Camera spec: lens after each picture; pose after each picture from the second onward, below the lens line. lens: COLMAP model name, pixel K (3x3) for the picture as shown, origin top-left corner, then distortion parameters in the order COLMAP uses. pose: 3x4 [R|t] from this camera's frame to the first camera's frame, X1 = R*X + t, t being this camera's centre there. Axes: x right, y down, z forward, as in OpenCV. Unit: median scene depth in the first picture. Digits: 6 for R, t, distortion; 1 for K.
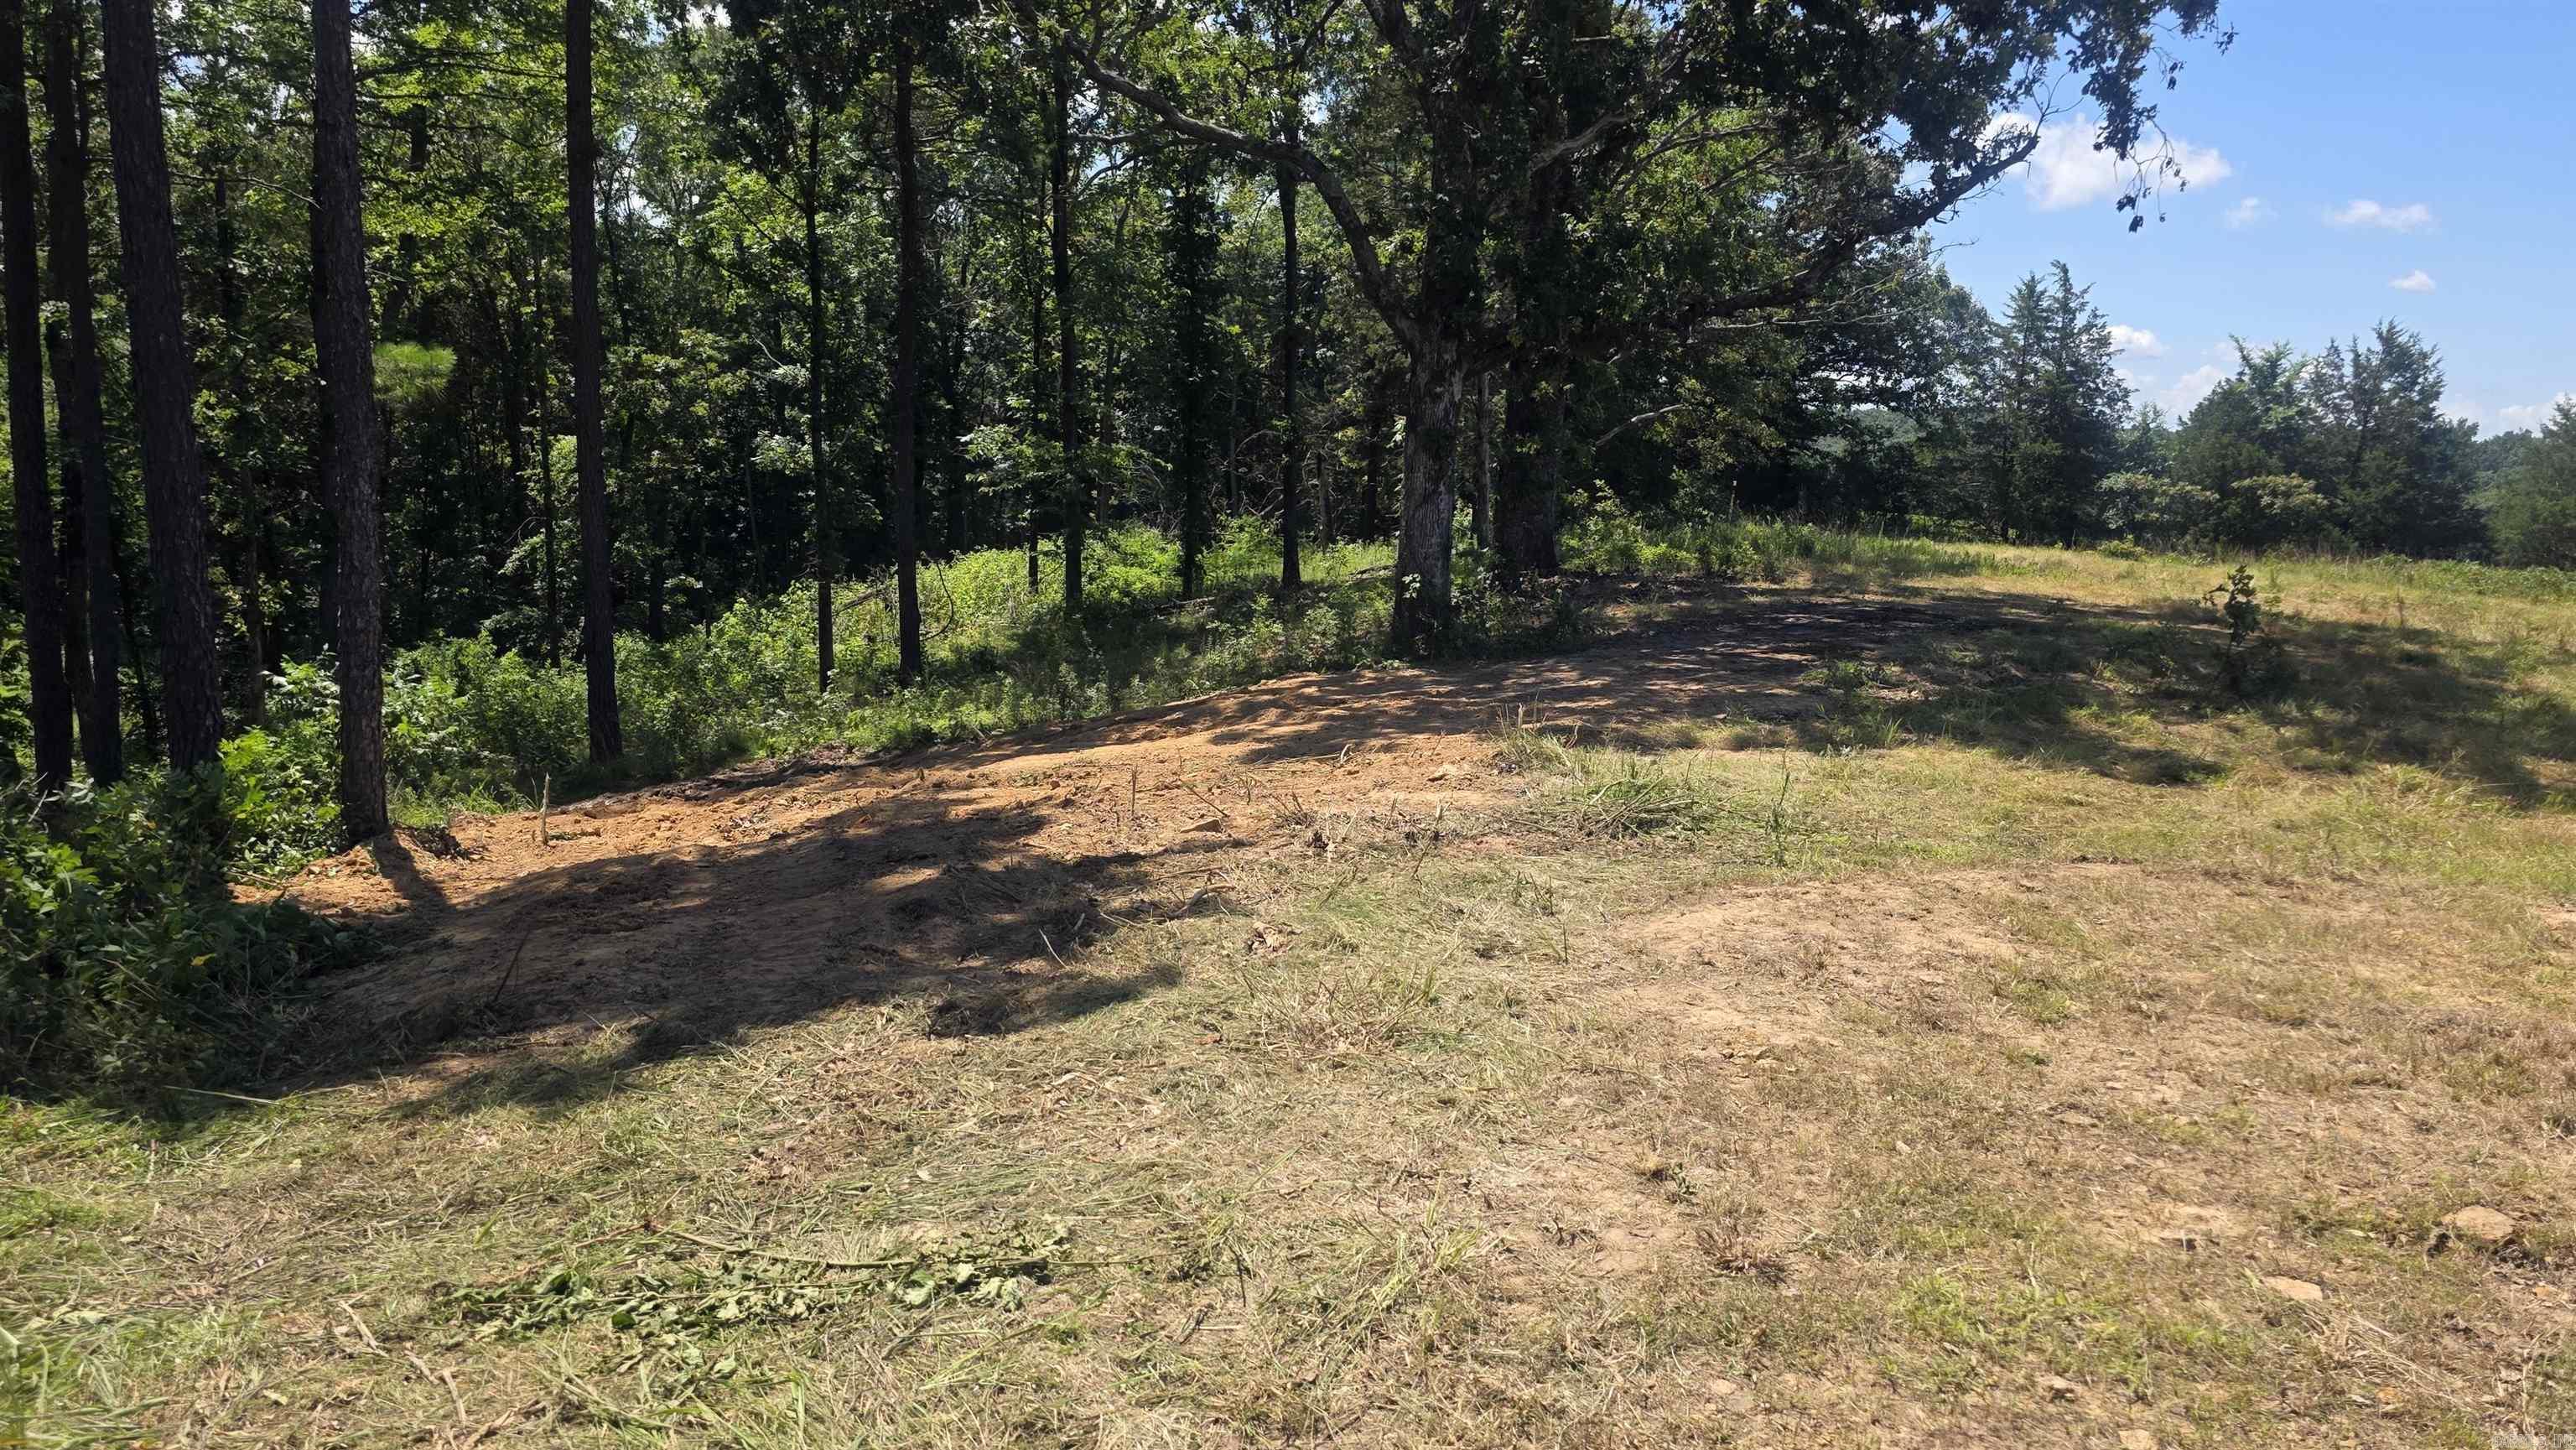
lens RADIAL K [[1753.9, 0, 1288.0], [0, 1753.9, 725.0], [0, 0, 1]] dist [-0.006366, -0.003573]
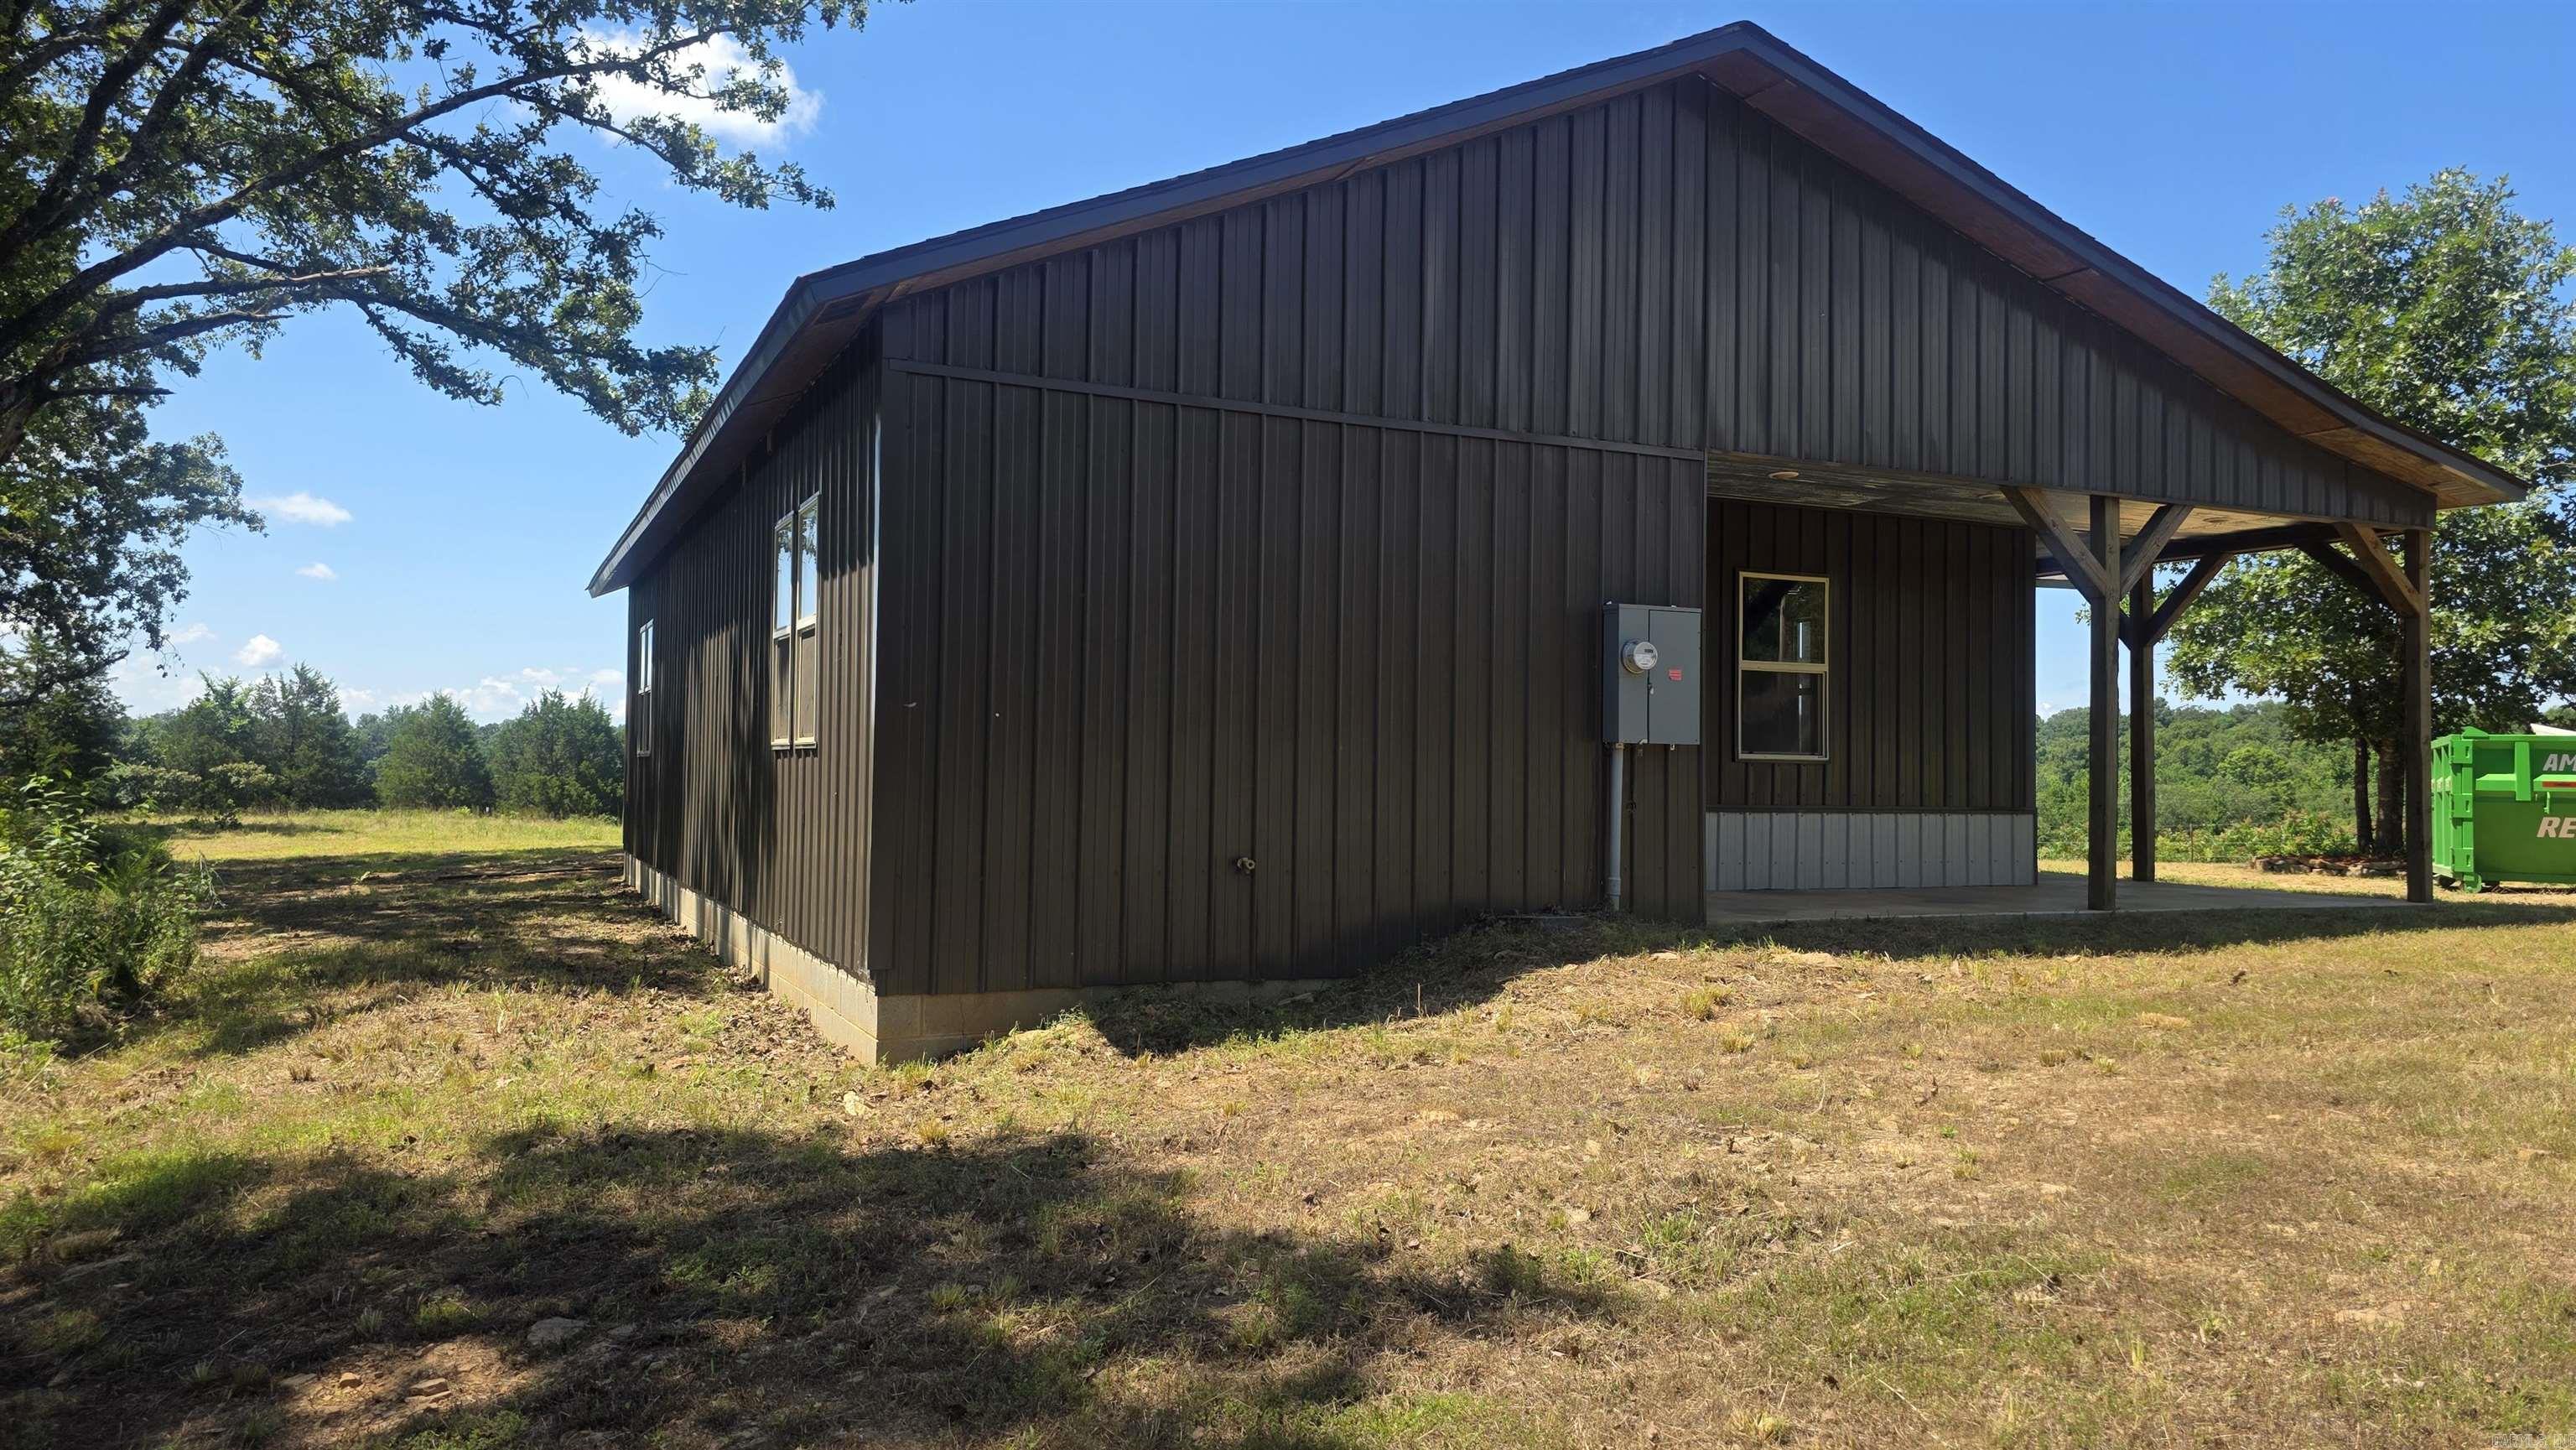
lens RADIAL K [[1753.9, 0, 1288.0], [0, 1753.9, 725.0], [0, 0, 1]] dist [-0.006366, -0.003573]
pose [[0.500614, -0.019403, 0.865453, -0.288192], [0.156190, 0.985366, -0.068255, 0.069716], [-0.851464, 0.169345, 0.496319, -0.526107]]
